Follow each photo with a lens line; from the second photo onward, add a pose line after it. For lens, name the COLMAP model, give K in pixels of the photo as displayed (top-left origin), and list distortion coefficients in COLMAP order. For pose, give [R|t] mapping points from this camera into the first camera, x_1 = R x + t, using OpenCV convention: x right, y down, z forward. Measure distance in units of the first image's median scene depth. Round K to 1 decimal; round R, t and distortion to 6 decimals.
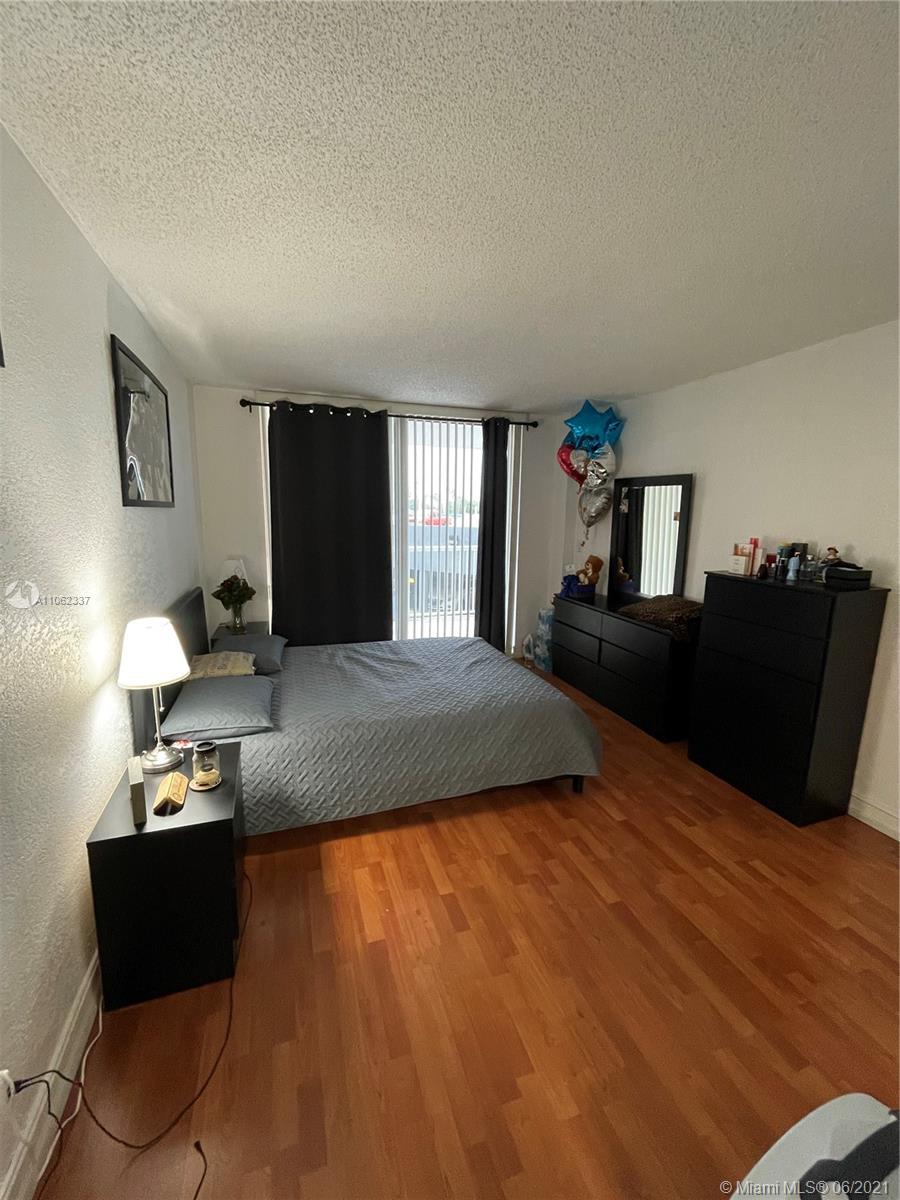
lens RADIAL K [[486.9, 0, 450.5], [0, 486.9, 596.6], [0, 0, 1]] dist [-0.006715, 0.002816]
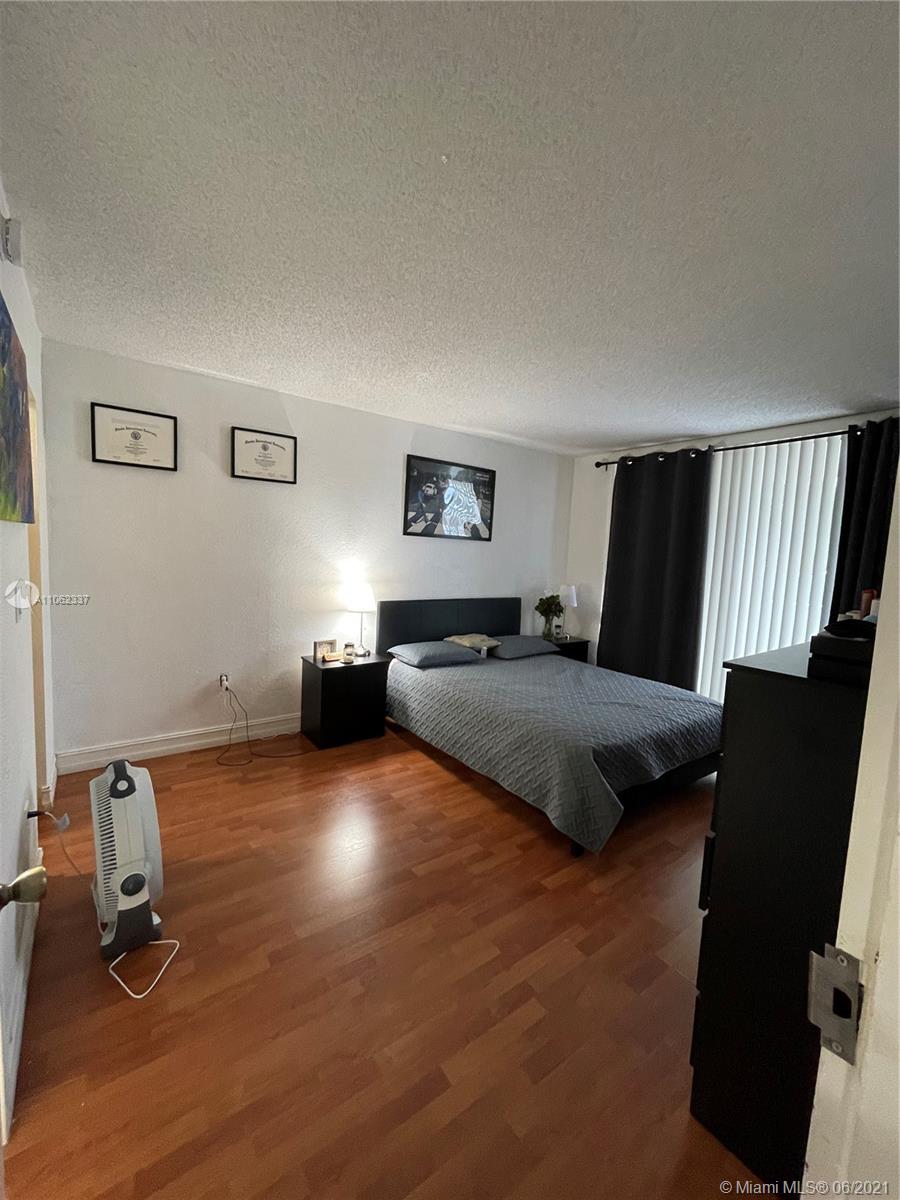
lens RADIAL K [[486.9, 0, 450.5], [0, 486.9, 596.6], [0, 0, 1]] dist [-0.006715, 0.002816]
pose [[0.293753, 0.090929, -0.951547, 1.113957], [-0.210719, 0.977136, 0.028323, -0.026727], [0.932366, 0.192189, 0.306198, 0.507149]]
